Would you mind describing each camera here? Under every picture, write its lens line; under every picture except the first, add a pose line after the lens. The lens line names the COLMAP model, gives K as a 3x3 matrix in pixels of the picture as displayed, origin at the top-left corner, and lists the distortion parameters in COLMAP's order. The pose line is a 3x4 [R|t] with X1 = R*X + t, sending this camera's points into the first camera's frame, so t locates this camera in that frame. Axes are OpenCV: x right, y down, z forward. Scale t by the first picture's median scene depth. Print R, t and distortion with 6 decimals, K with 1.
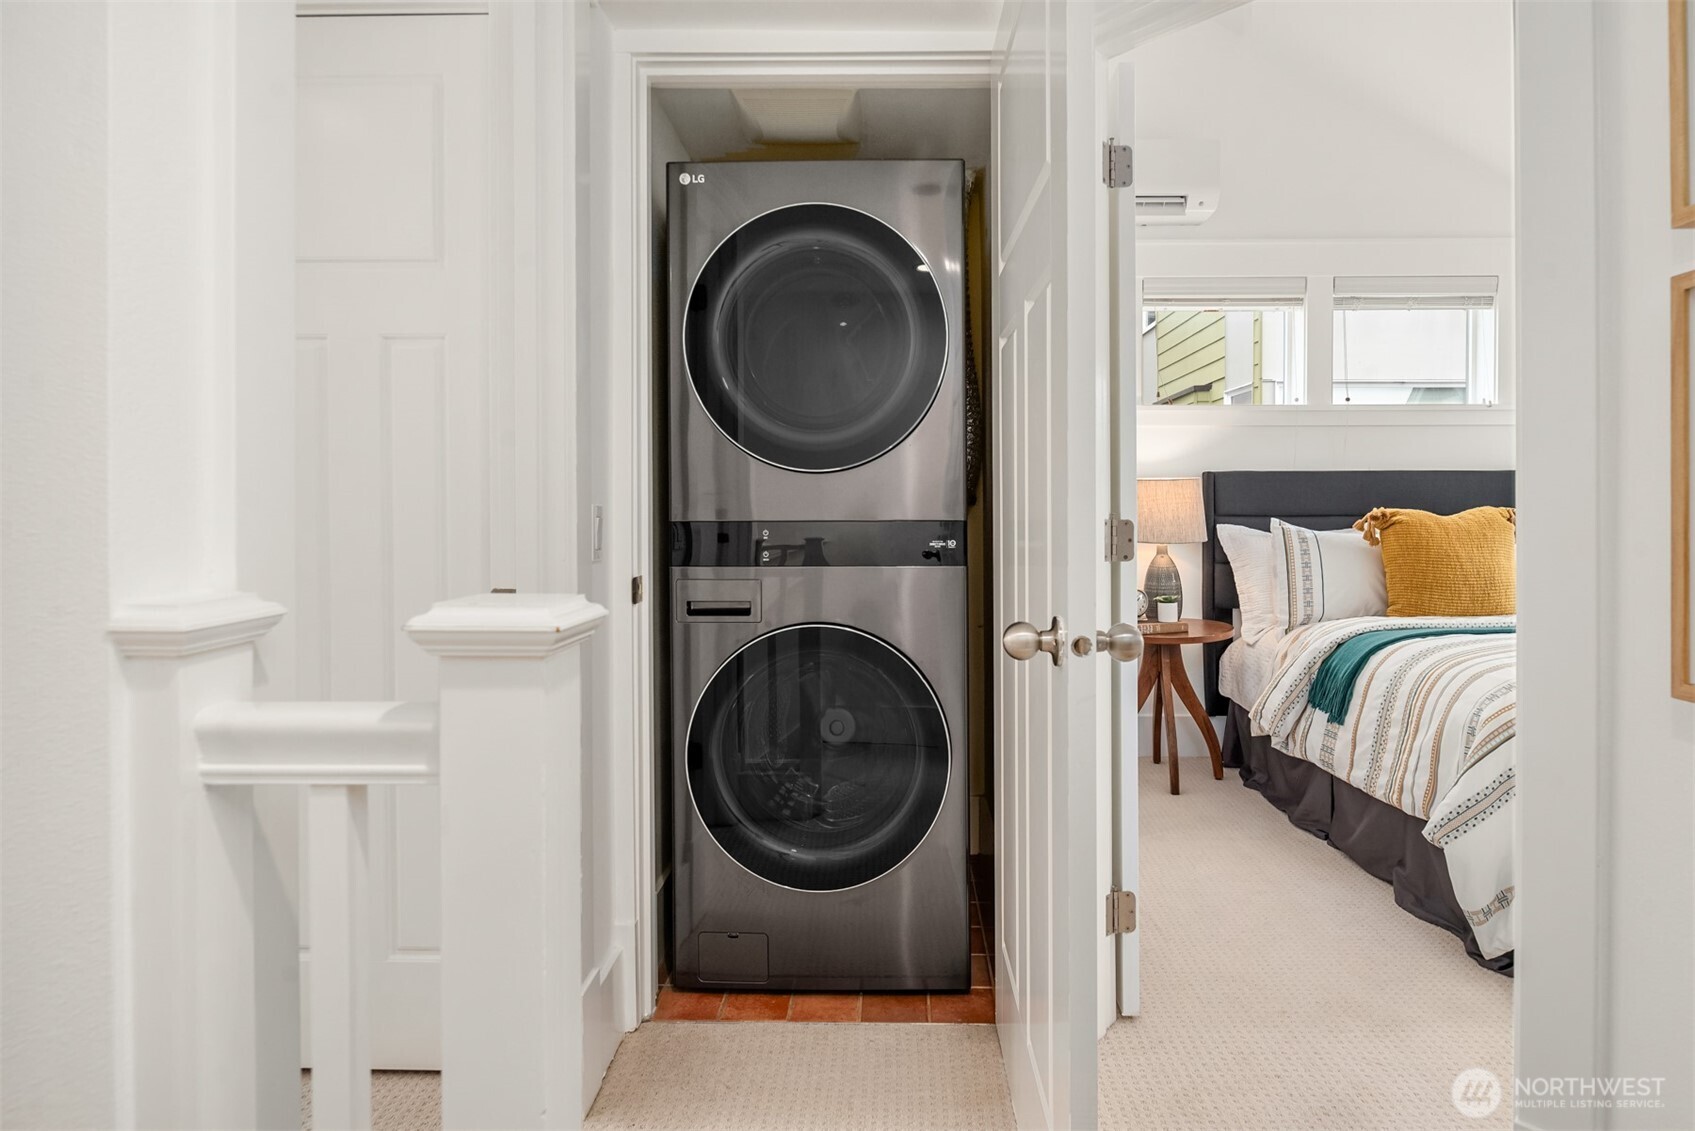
lens RADIAL K [[927.5, 0, 884.1], [0, 927.5, 528.1], [0, 0, 1]] dist [-0.004525, -0.001448]
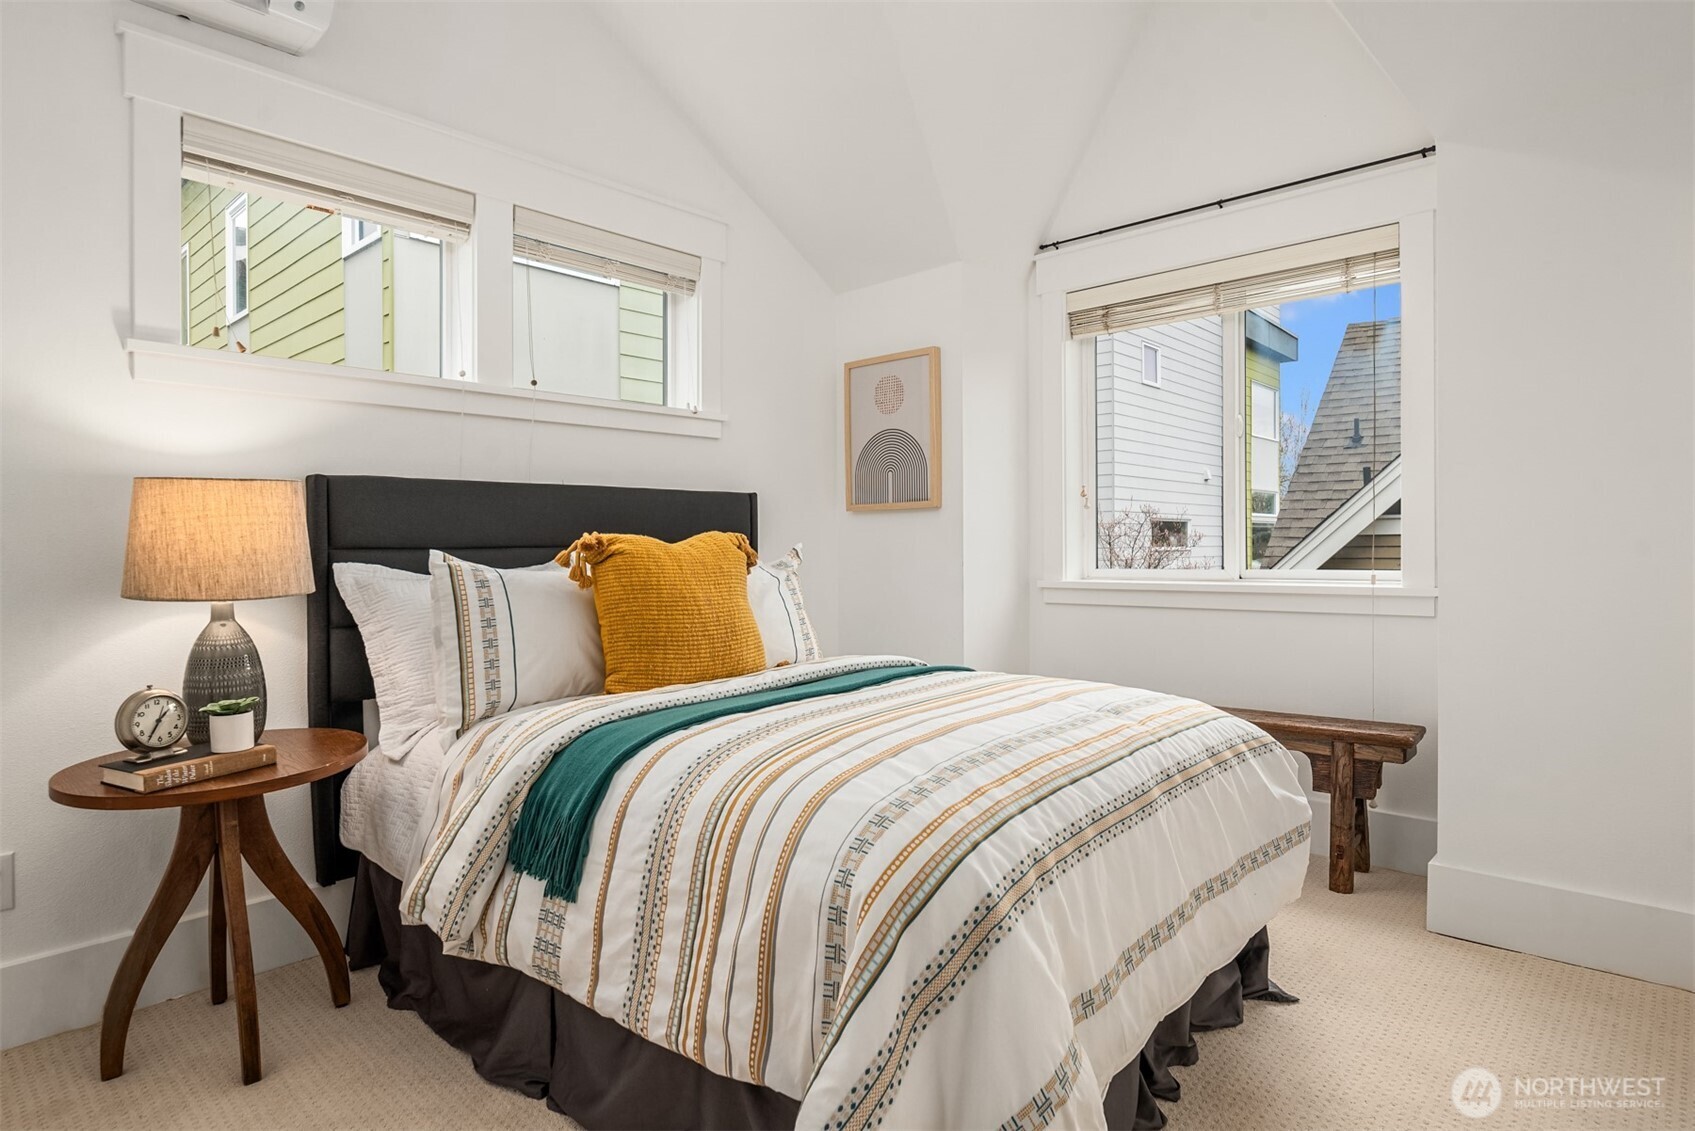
lens RADIAL K [[927.5, 0, 884.1], [0, 927.5, 528.1], [0, 0, 1]] dist [-0.004525, -0.001448]
pose [[0.637695, 0.007391, 0.770253, 0.142397], [0.029017, 0.999014, -0.033609, 0.004147], [-0.769742, 0.043783, 0.636852, 0.392031]]
